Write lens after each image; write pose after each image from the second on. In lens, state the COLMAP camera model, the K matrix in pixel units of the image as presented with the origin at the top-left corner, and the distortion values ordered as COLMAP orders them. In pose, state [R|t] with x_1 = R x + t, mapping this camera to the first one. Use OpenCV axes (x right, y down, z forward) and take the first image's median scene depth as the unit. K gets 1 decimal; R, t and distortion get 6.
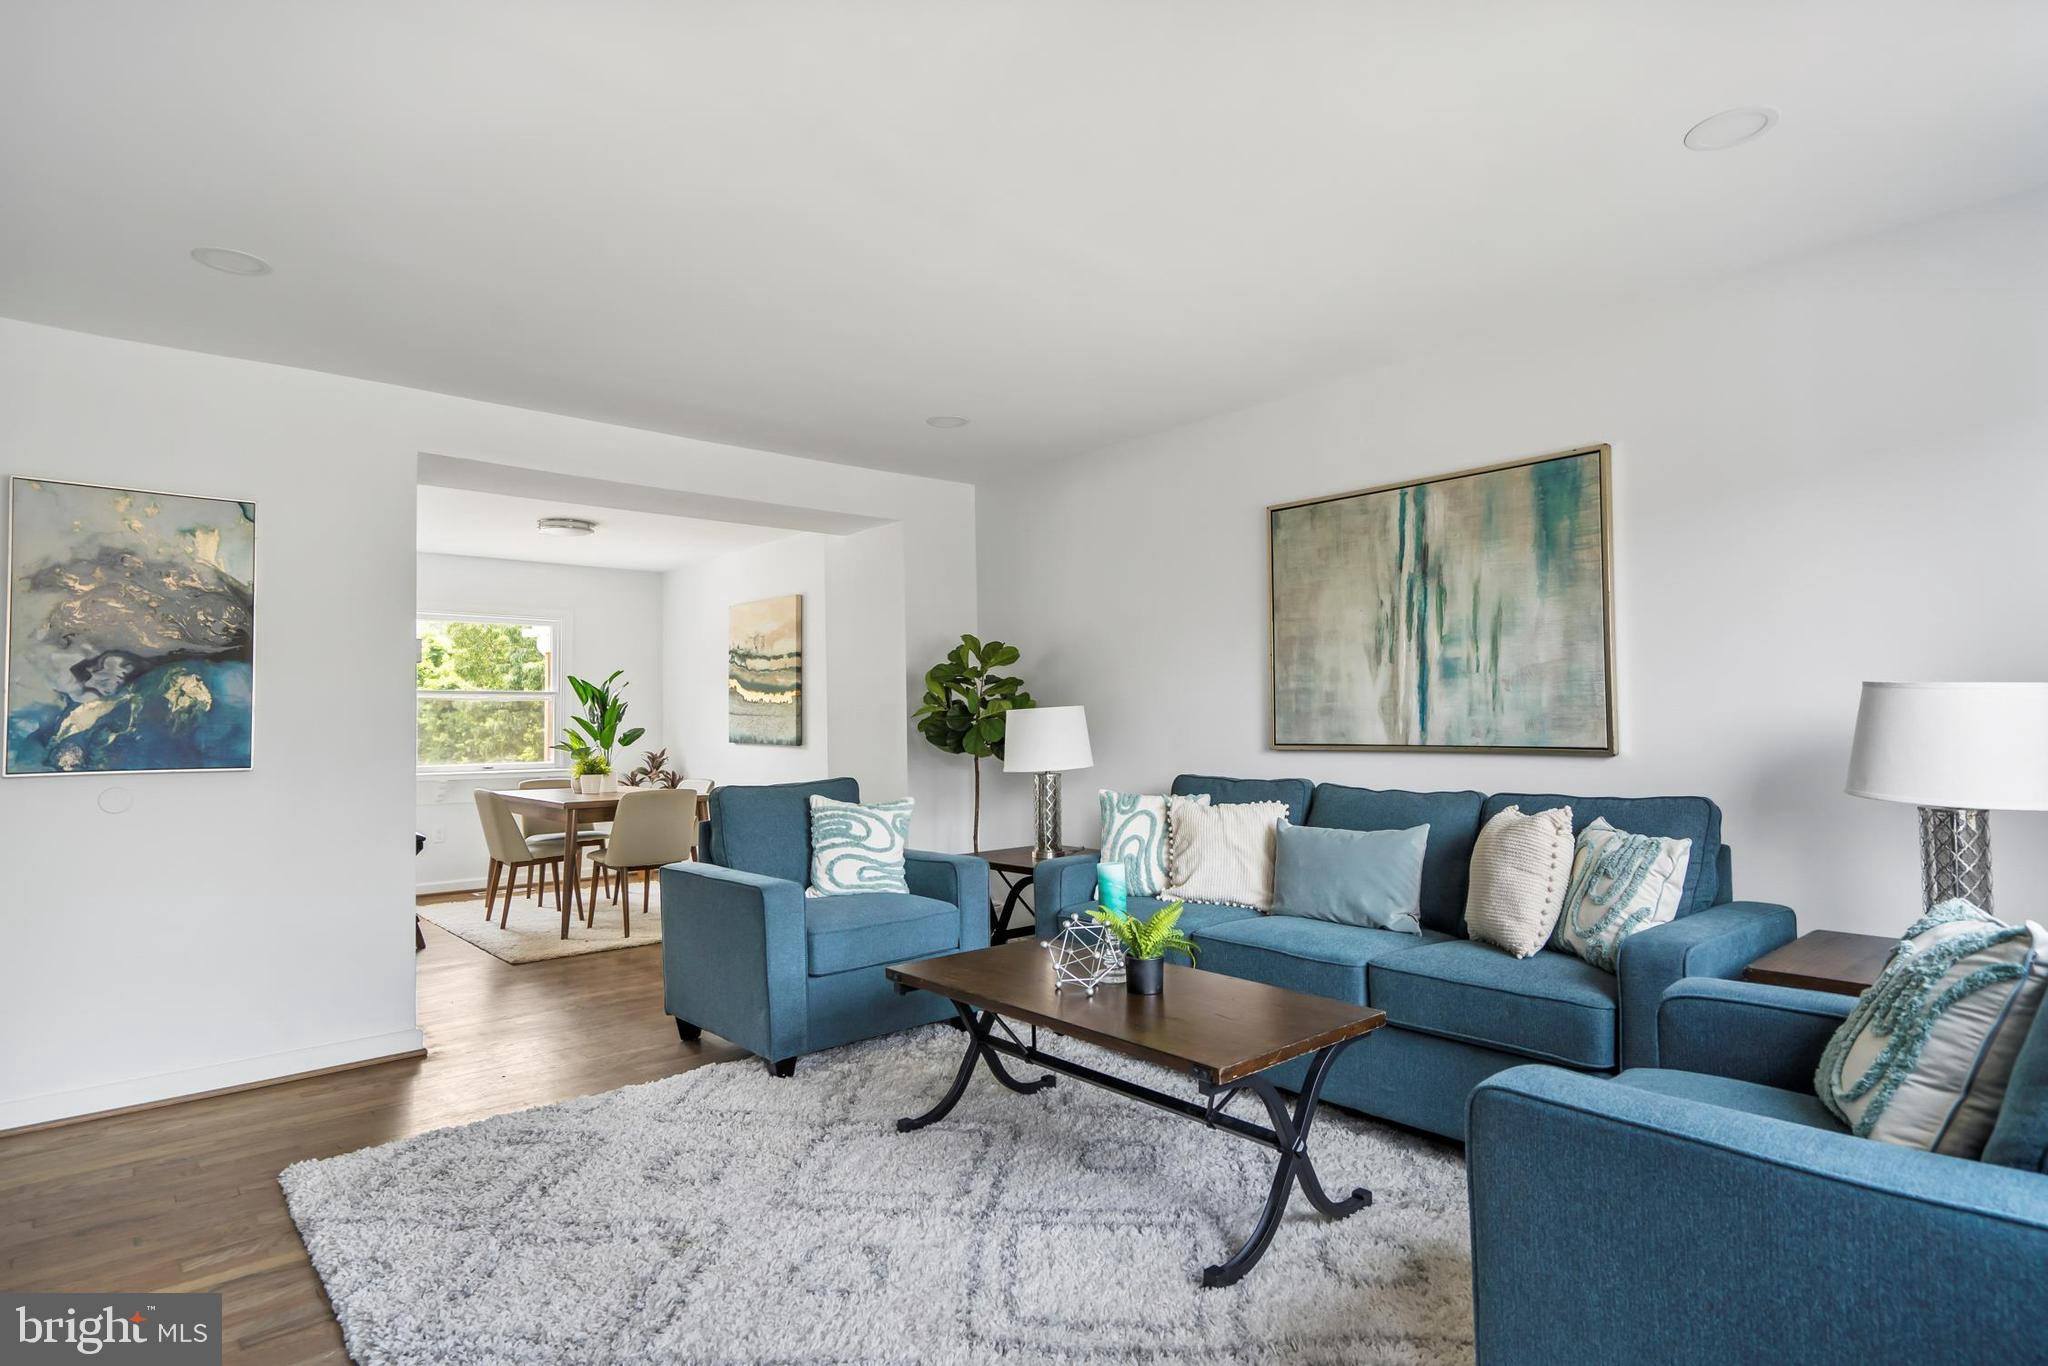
lens RADIAL K [[1061.3, 0, 1024.0], [0, 1061.3, 683.0], [0, 0, 1]] dist [-0.004856, -0.000289]
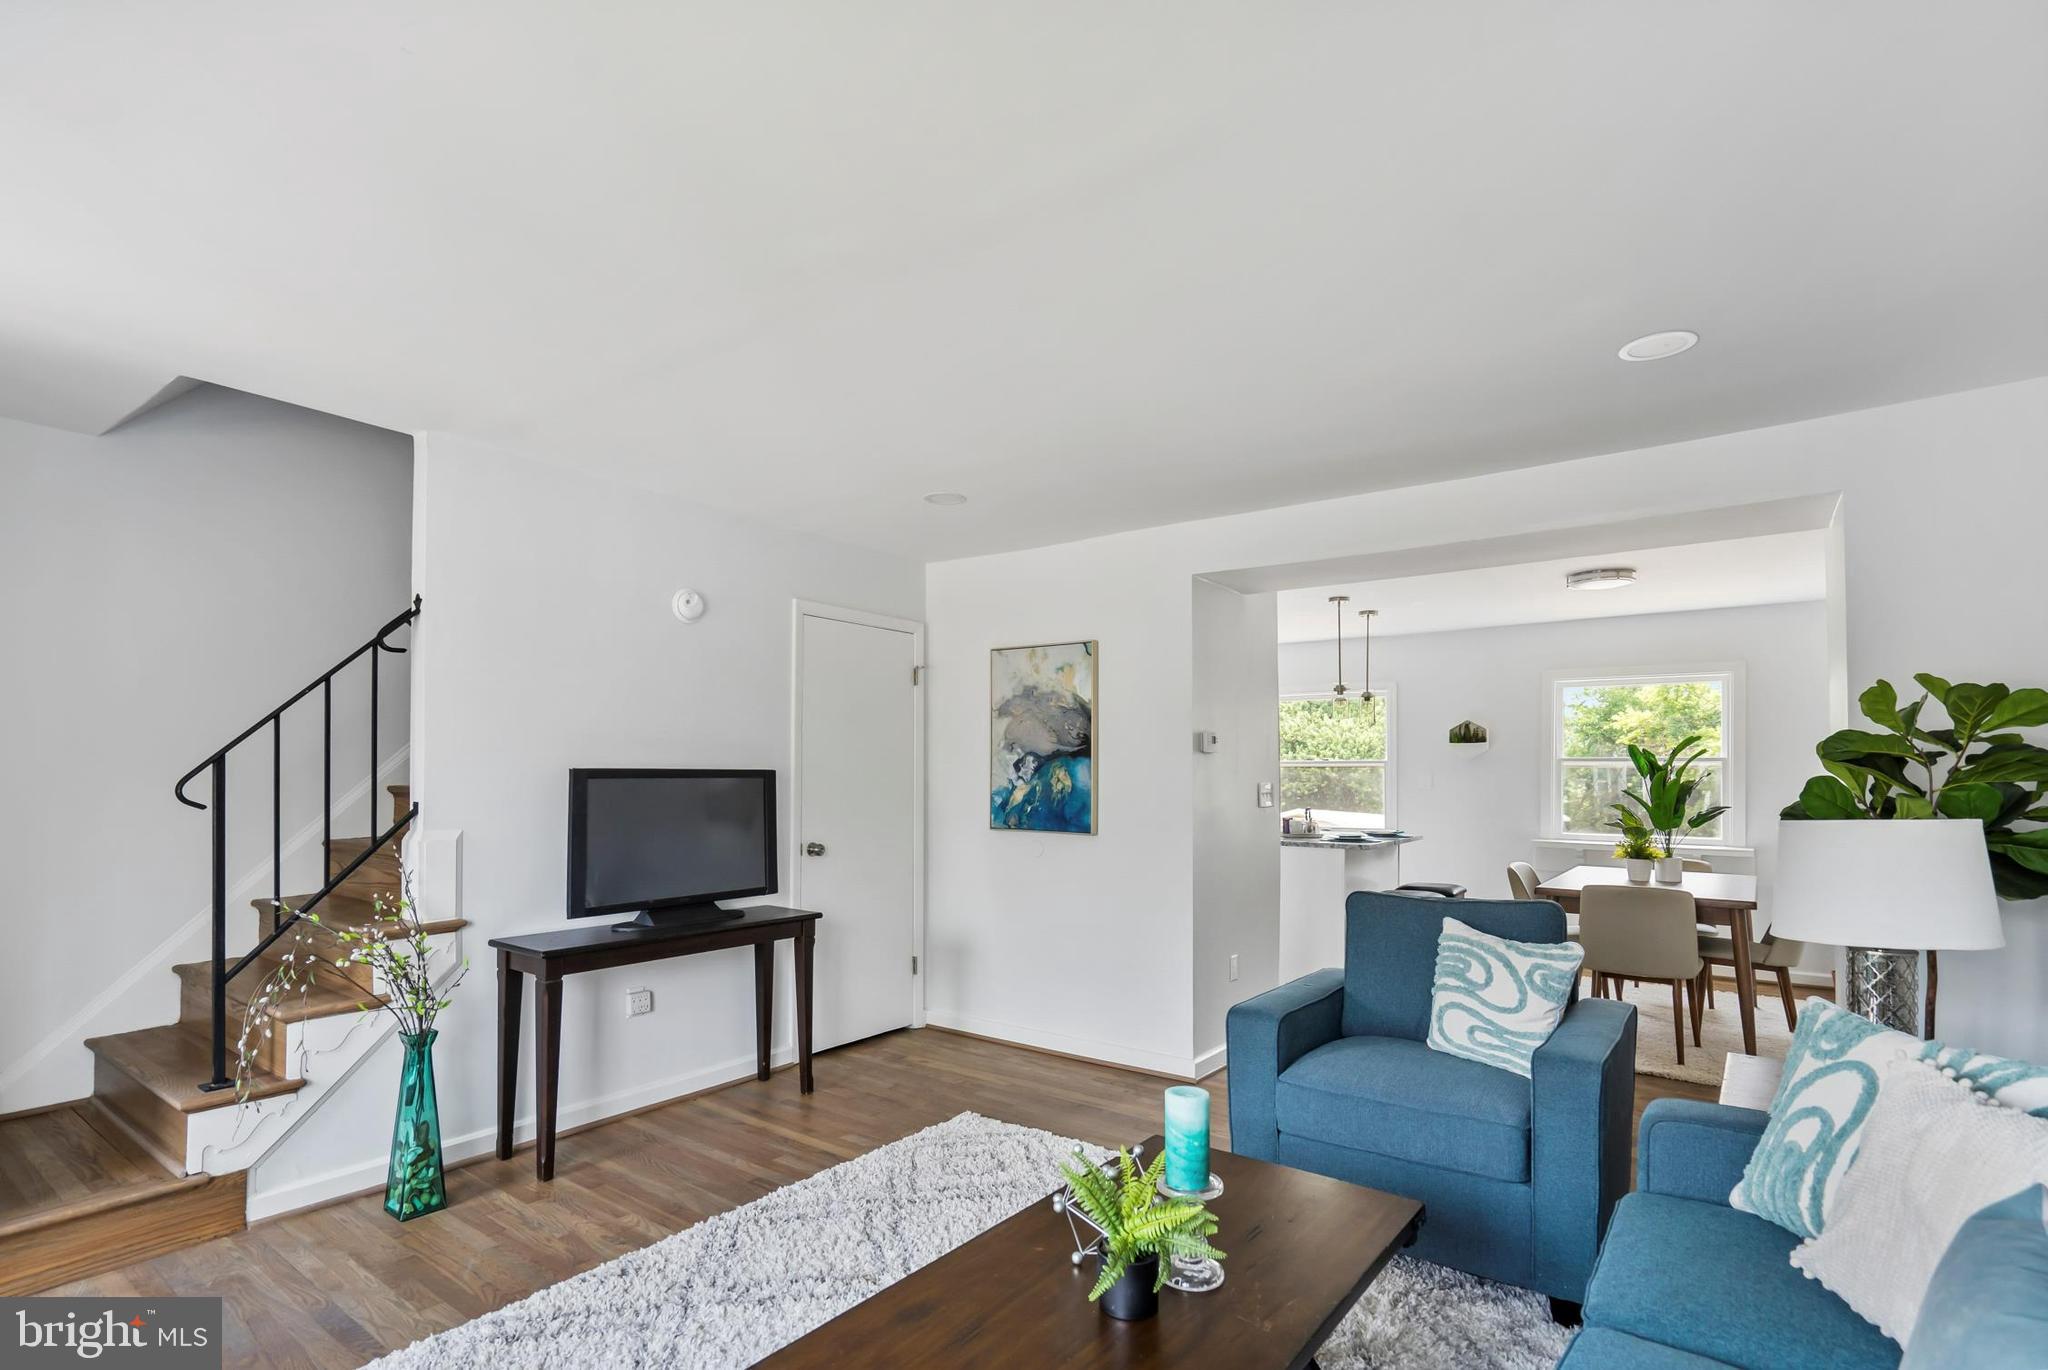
lens RADIAL K [[986.1, 0, 1007.3], [0, 986.1, 773.3], [0, 0, 1]] dist [-0.000003, 0.000059]
pose [[0.203090, 0.012356, -0.979082, 0.492851], [0.029959, 0.999374, 0.018827, -0.025408], [0.978702, -0.033156, 0.202593, 0.607812]]
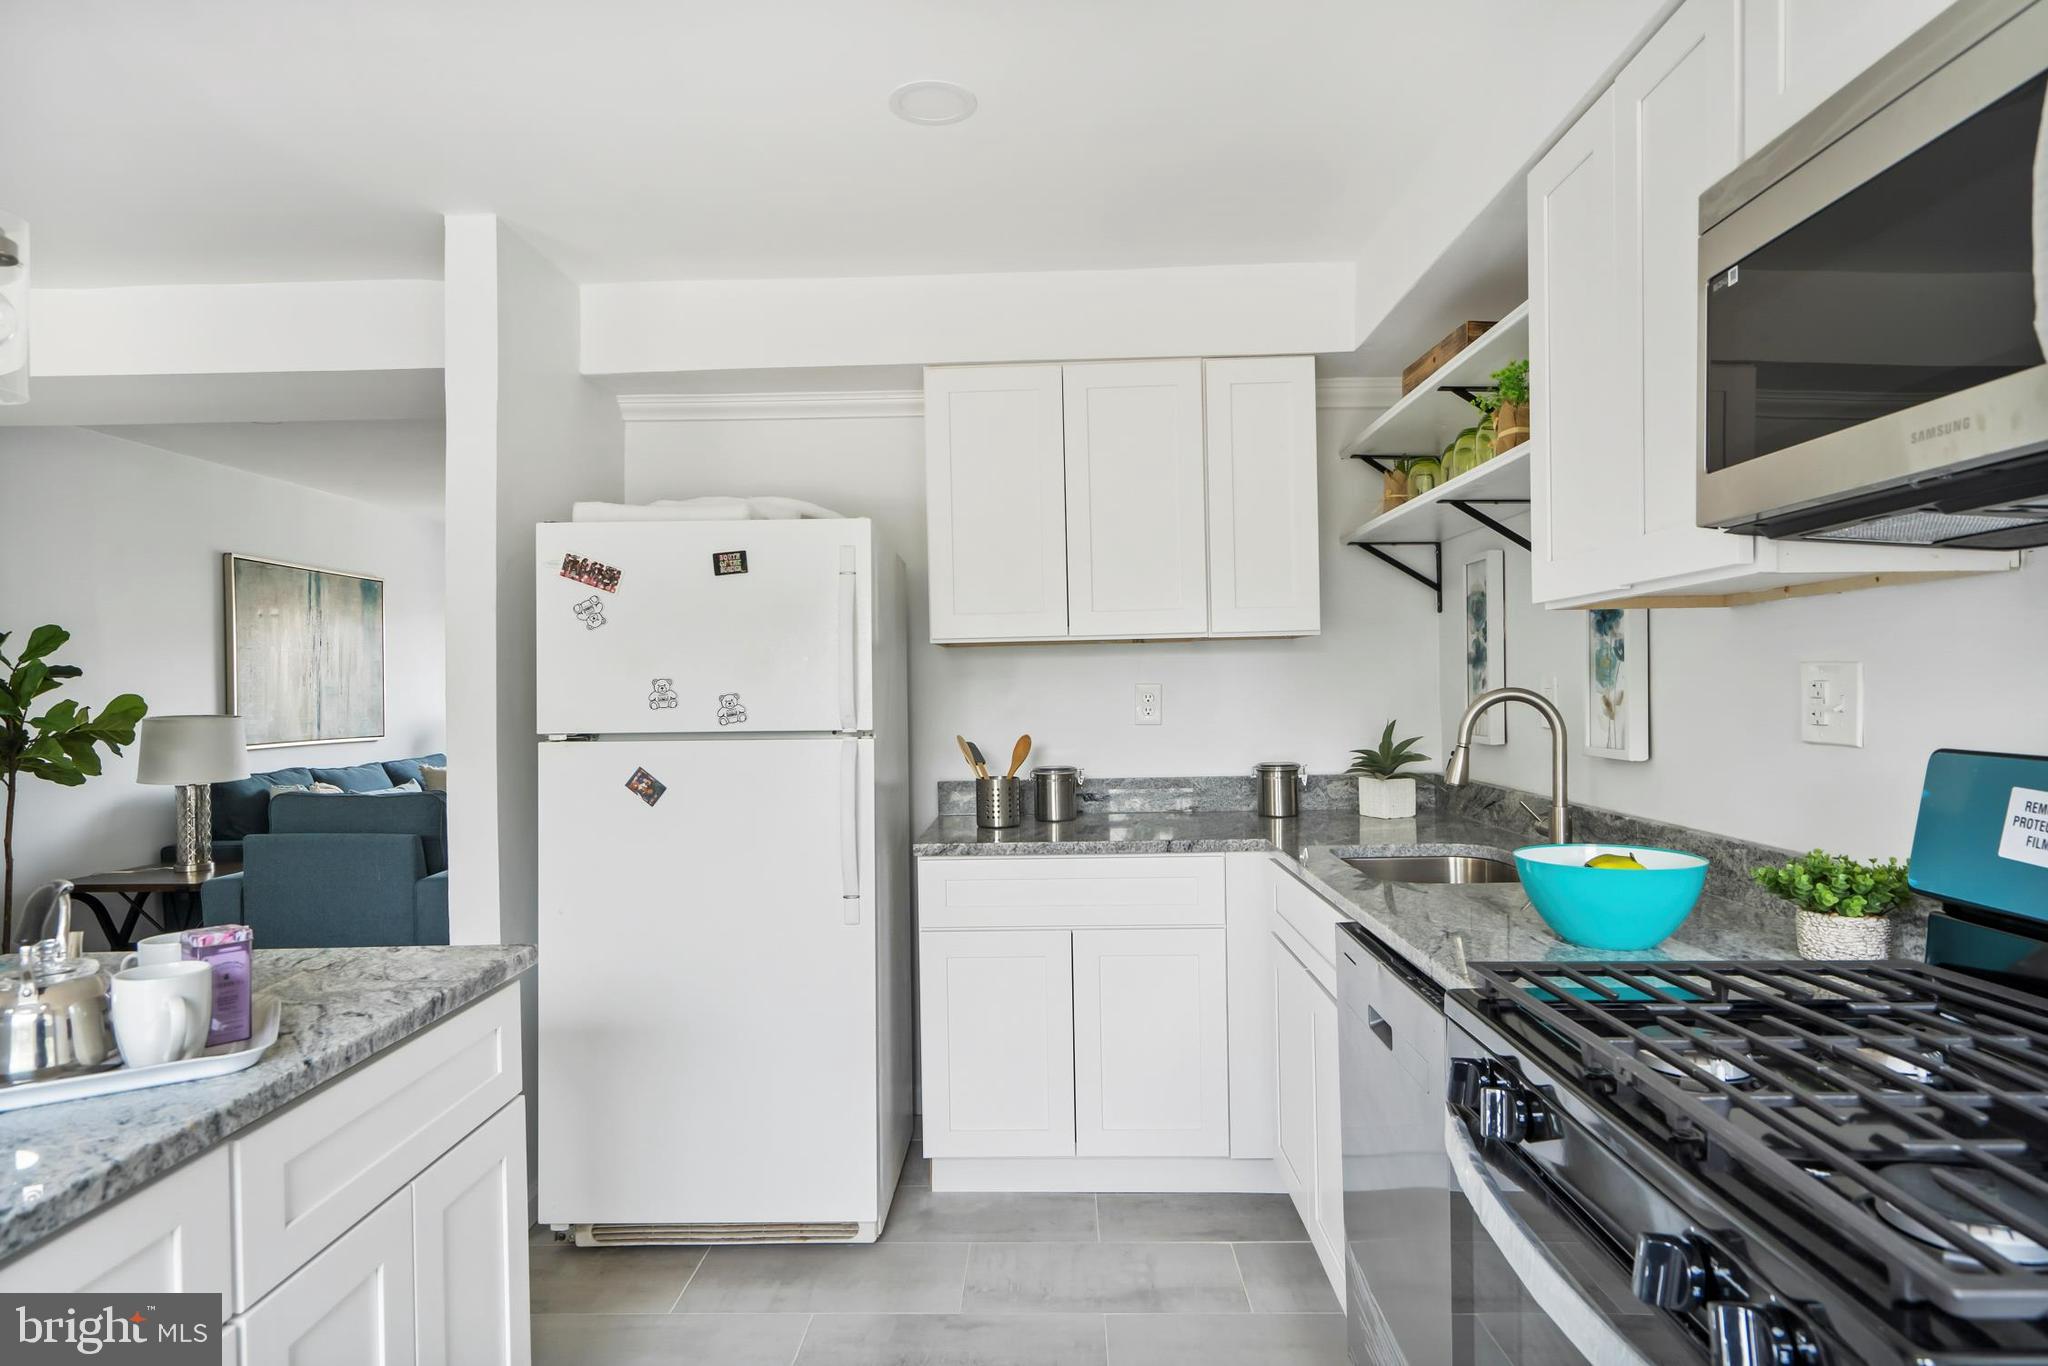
lens RADIAL K [[1150.3, 0, 1027.5], [0, 1150.3, 691.8], [0, 0, 1]] dist [0.005078, 0.001535]
pose [[-0.733575, 0.022824, 0.679225, -1.555727], [0.001629, 0.999492, -0.031827, 0.044302], [-0.679607, -0.022241, -0.733239, 1.551860]]
